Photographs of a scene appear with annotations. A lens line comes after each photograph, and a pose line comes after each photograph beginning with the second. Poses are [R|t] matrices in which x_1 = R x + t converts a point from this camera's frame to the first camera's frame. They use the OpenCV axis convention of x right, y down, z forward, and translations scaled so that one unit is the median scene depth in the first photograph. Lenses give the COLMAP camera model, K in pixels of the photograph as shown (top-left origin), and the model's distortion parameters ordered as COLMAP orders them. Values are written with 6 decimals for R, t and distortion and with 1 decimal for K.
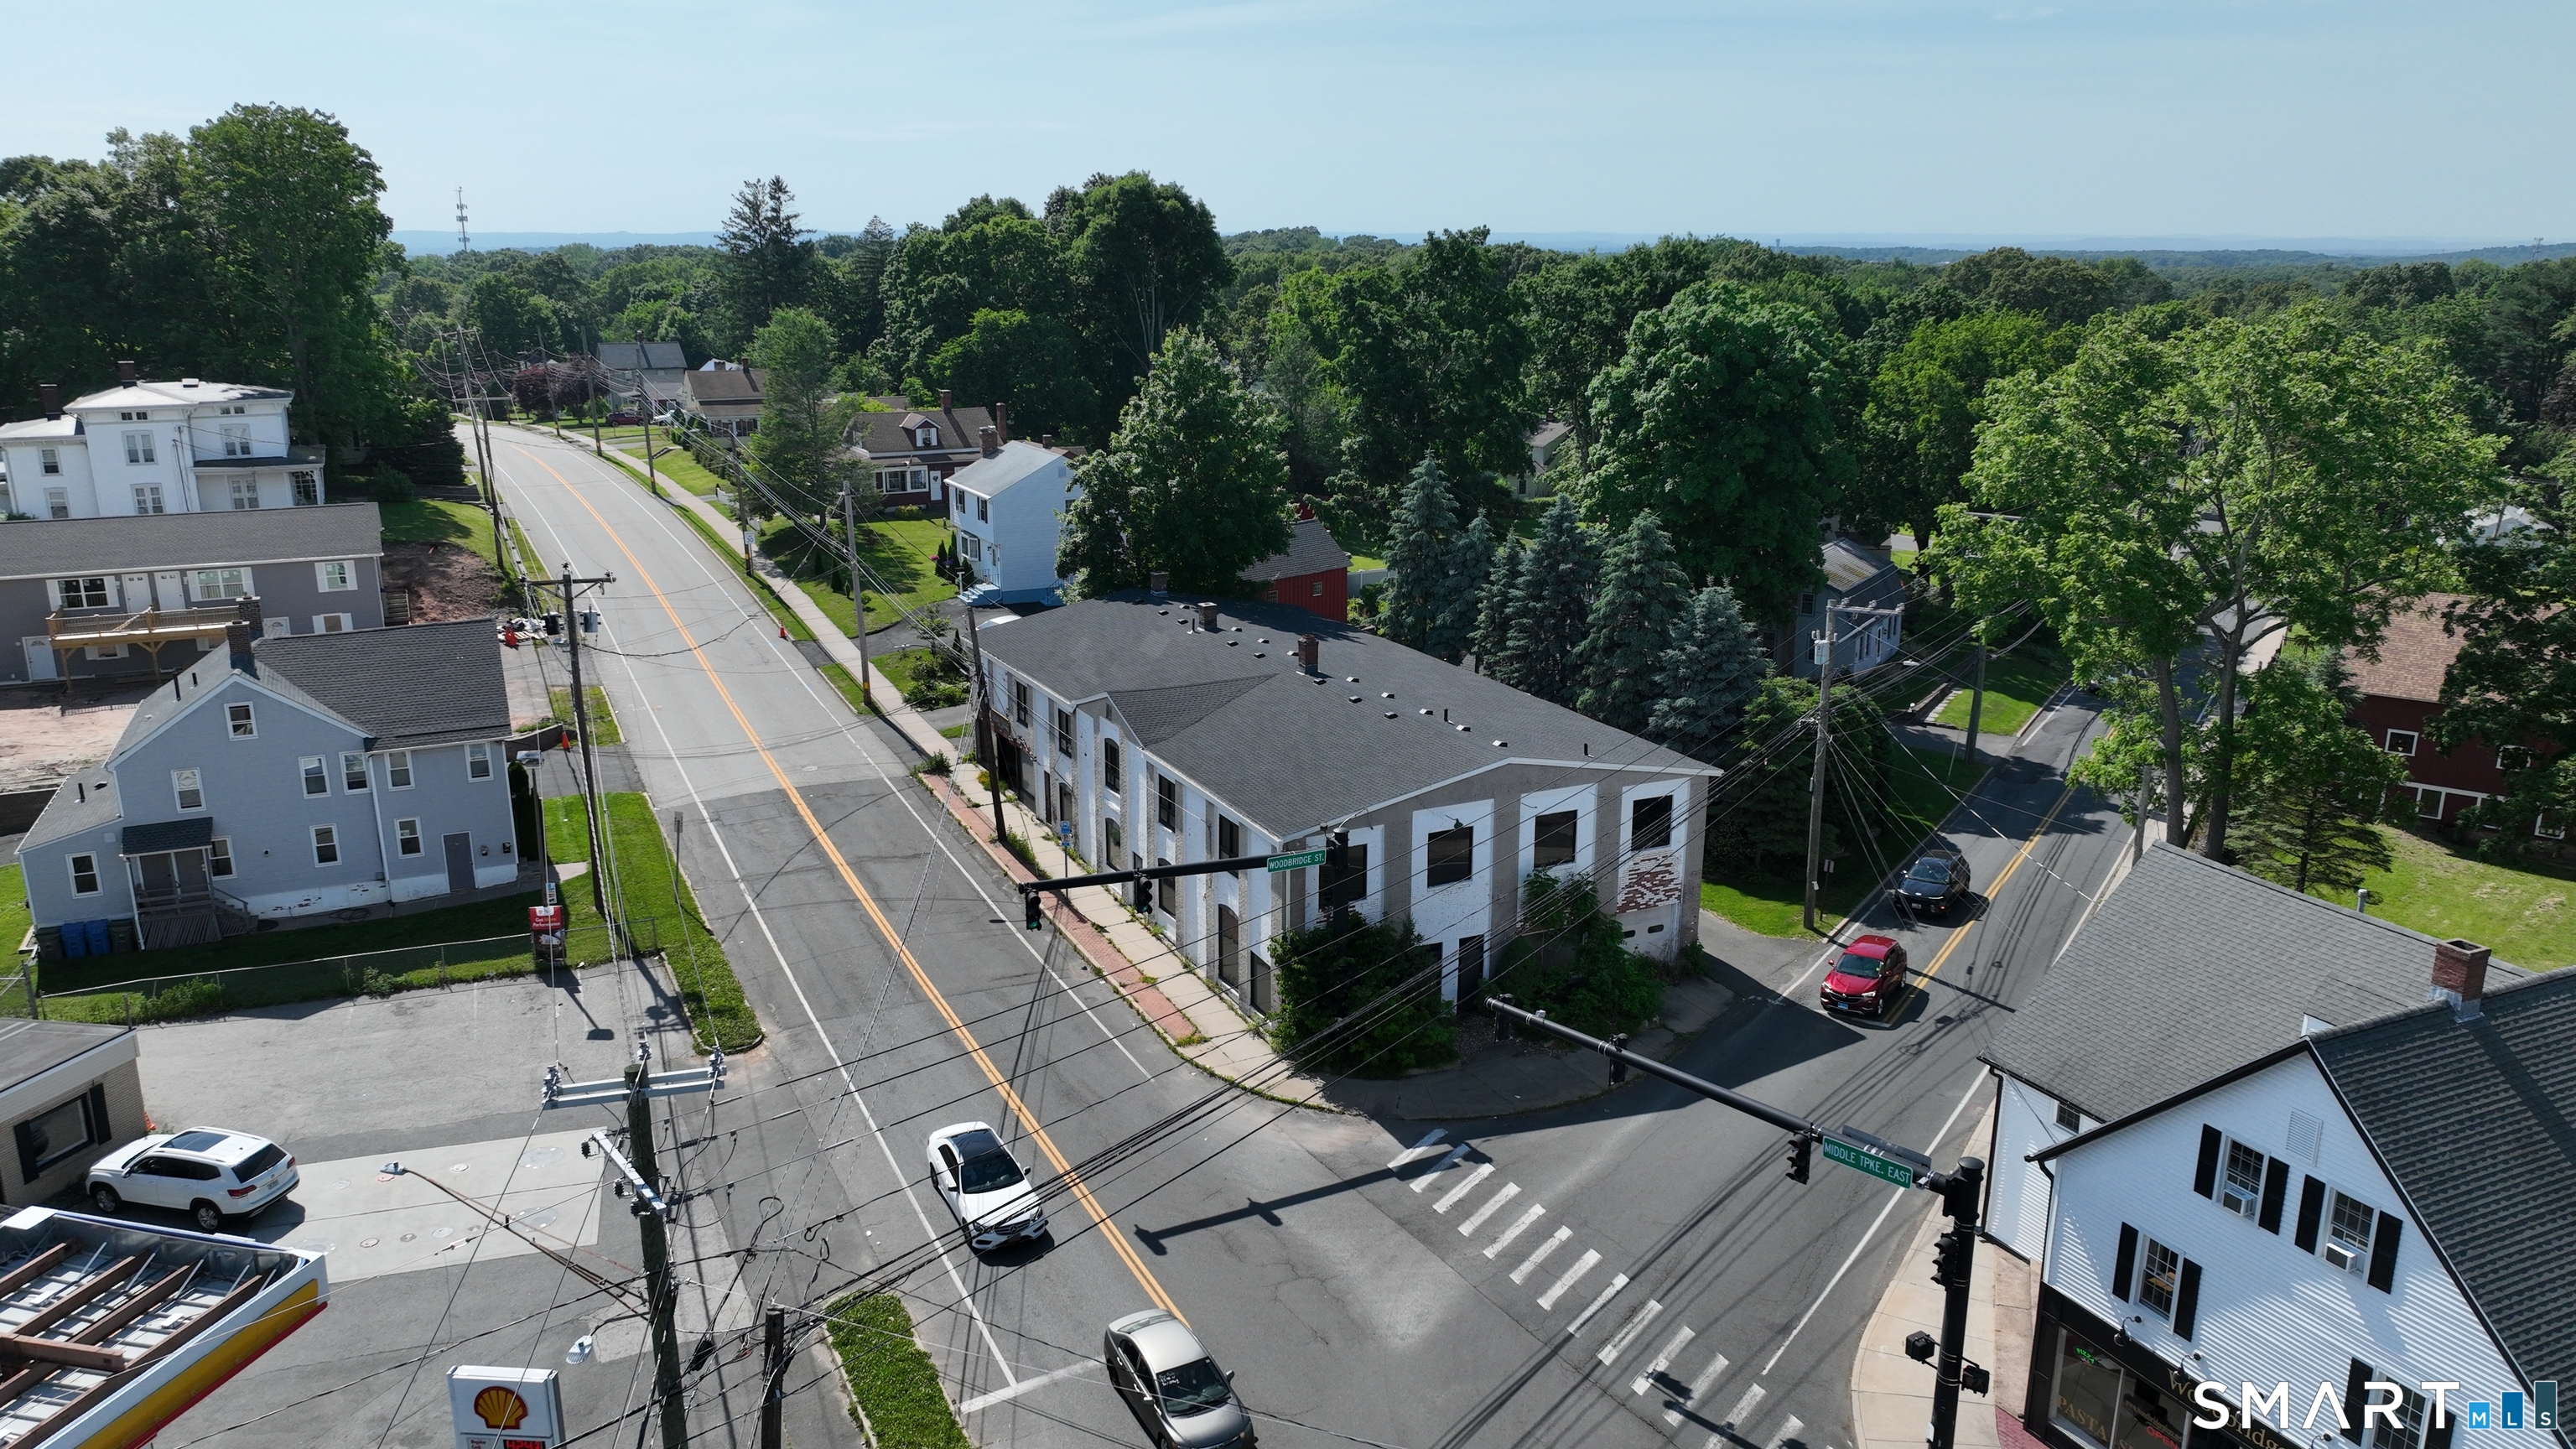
lens RADIAL K [[1810.8, 0, 1288.0], [0, 1810.8, 724.5], [0, 0, 1]] dist [0.006284, 0.006201]
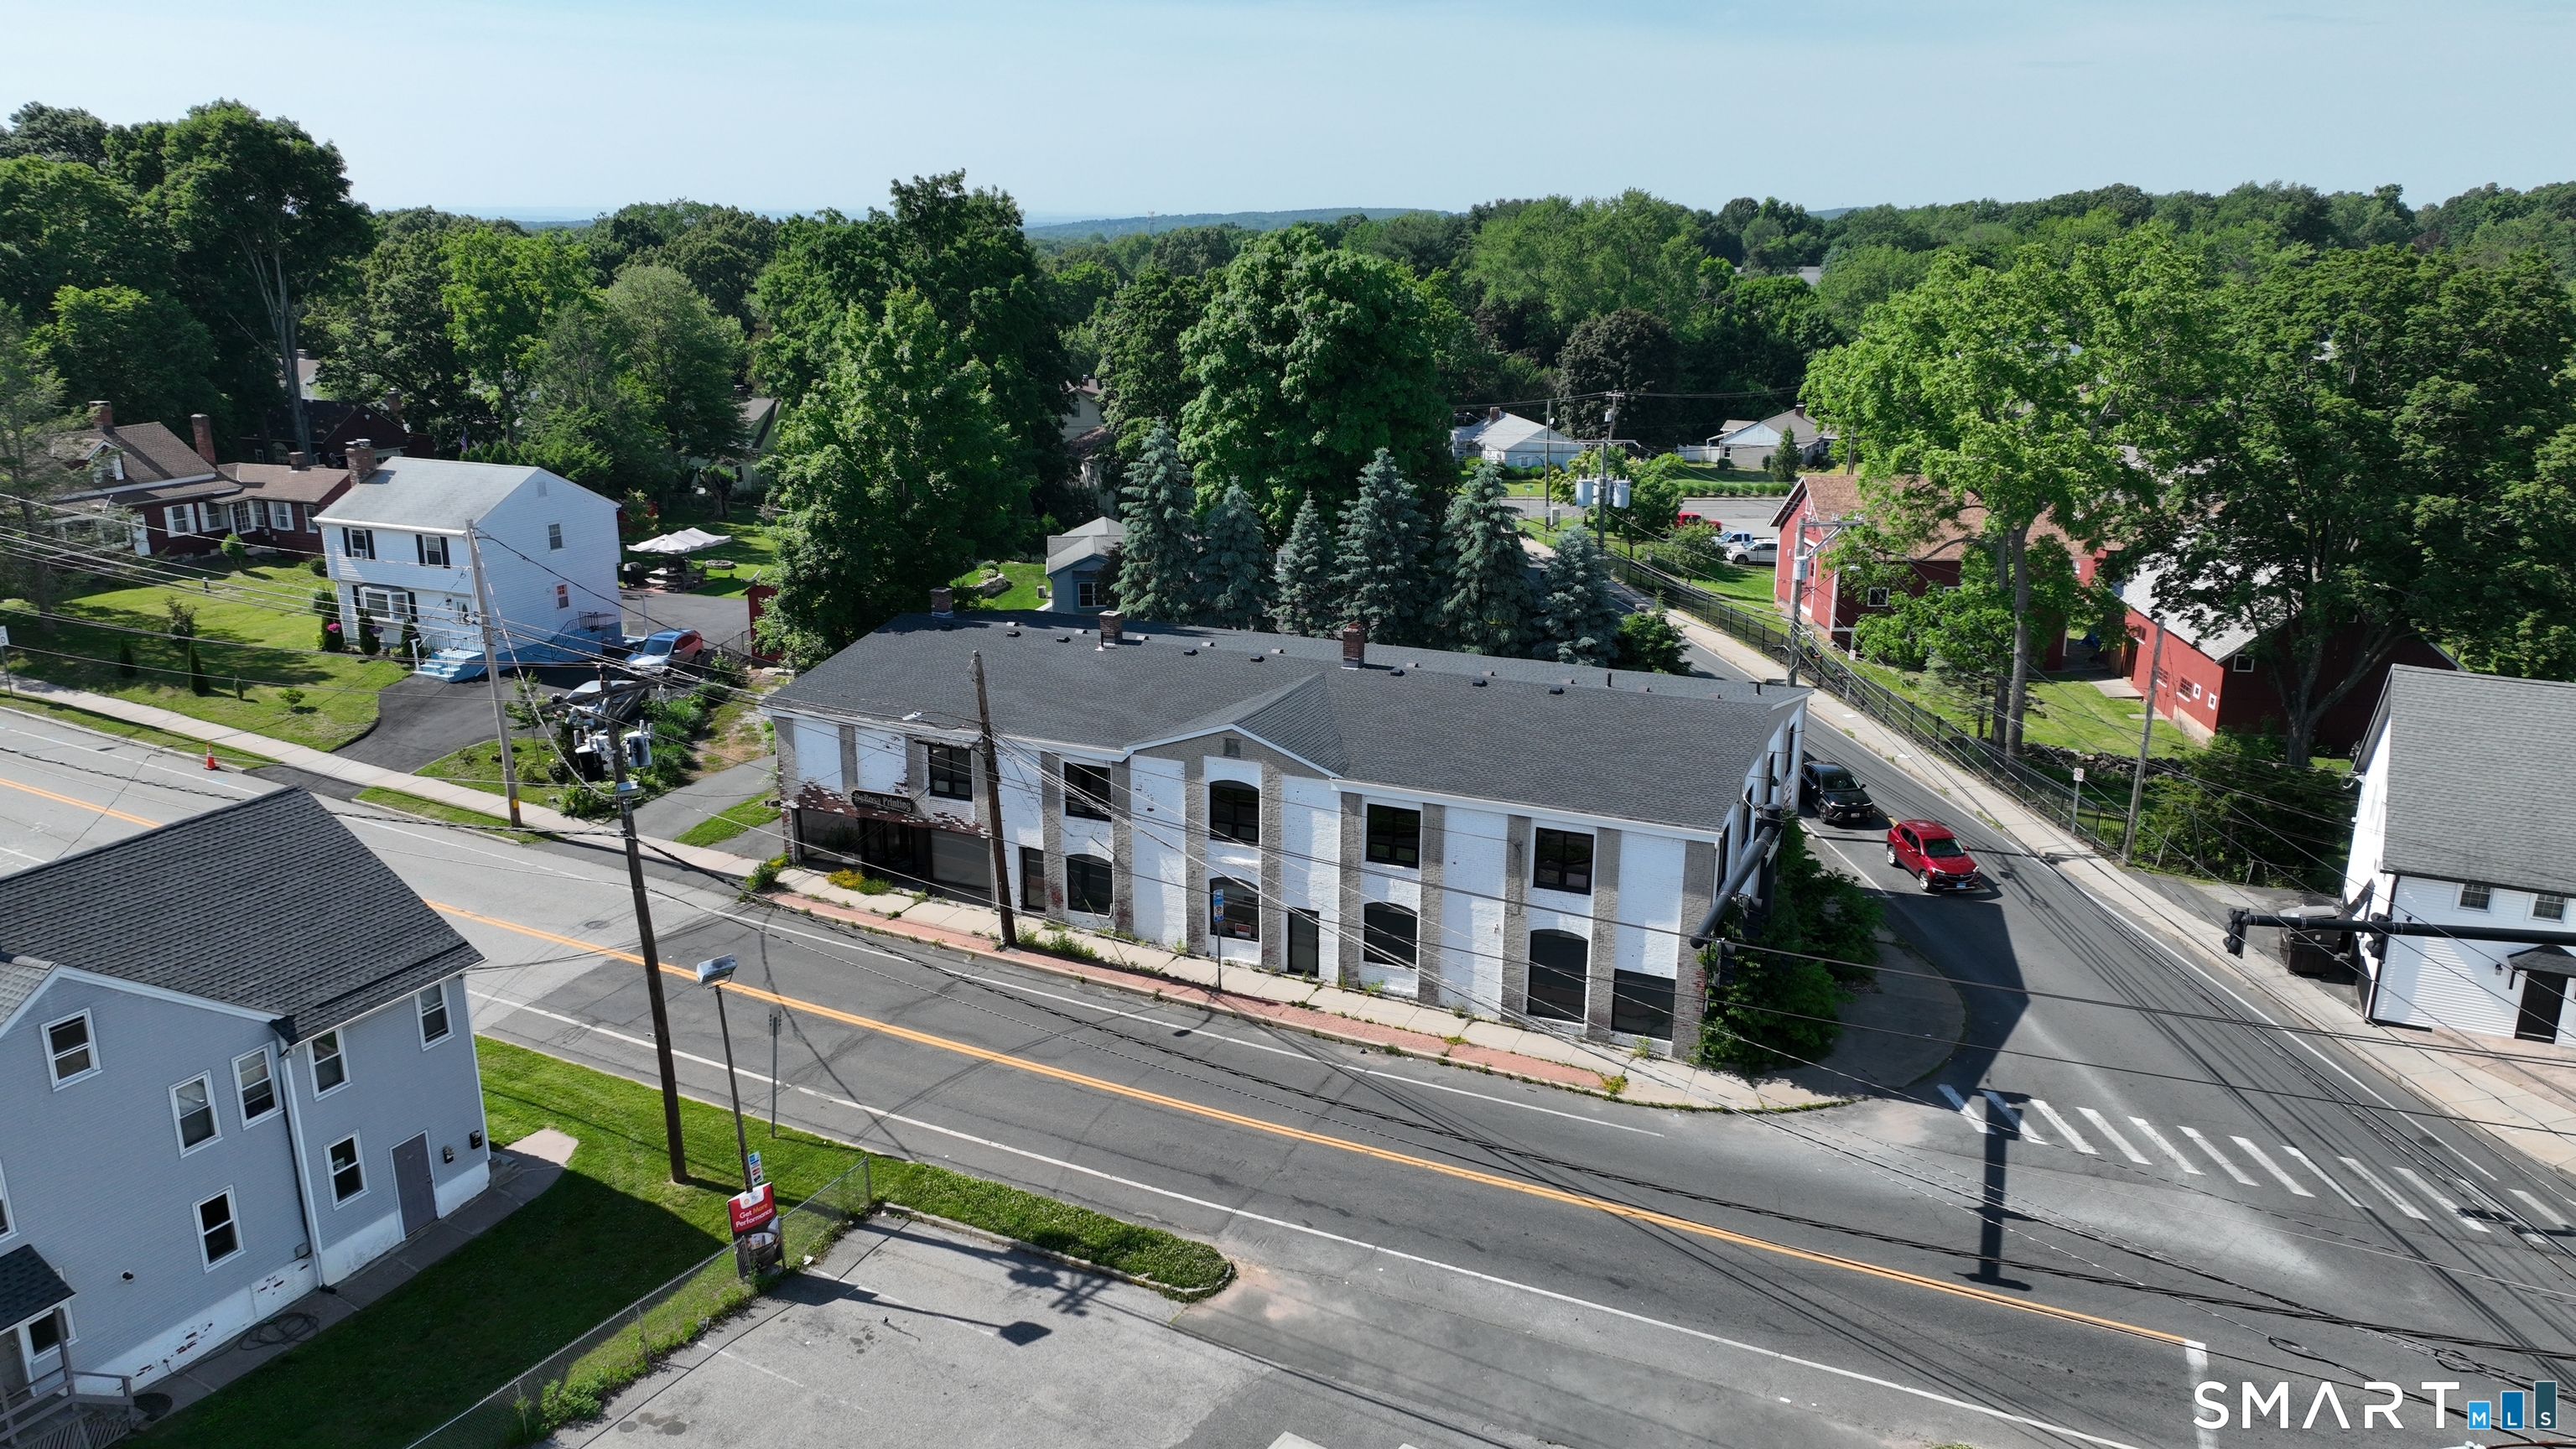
lens RADIAL K [[1812.2, 0, 1281.0], [0, 1812.2, 730.7], [0, 0, 1]] dist [0.003605, 0.006350]
pose [[0.777755, -0.174082, 0.603980, -0.574311], [0.164245, 0.983785, 0.072050, -0.069775], [-0.606729, 0.043163, 0.793736, 0.339866]]
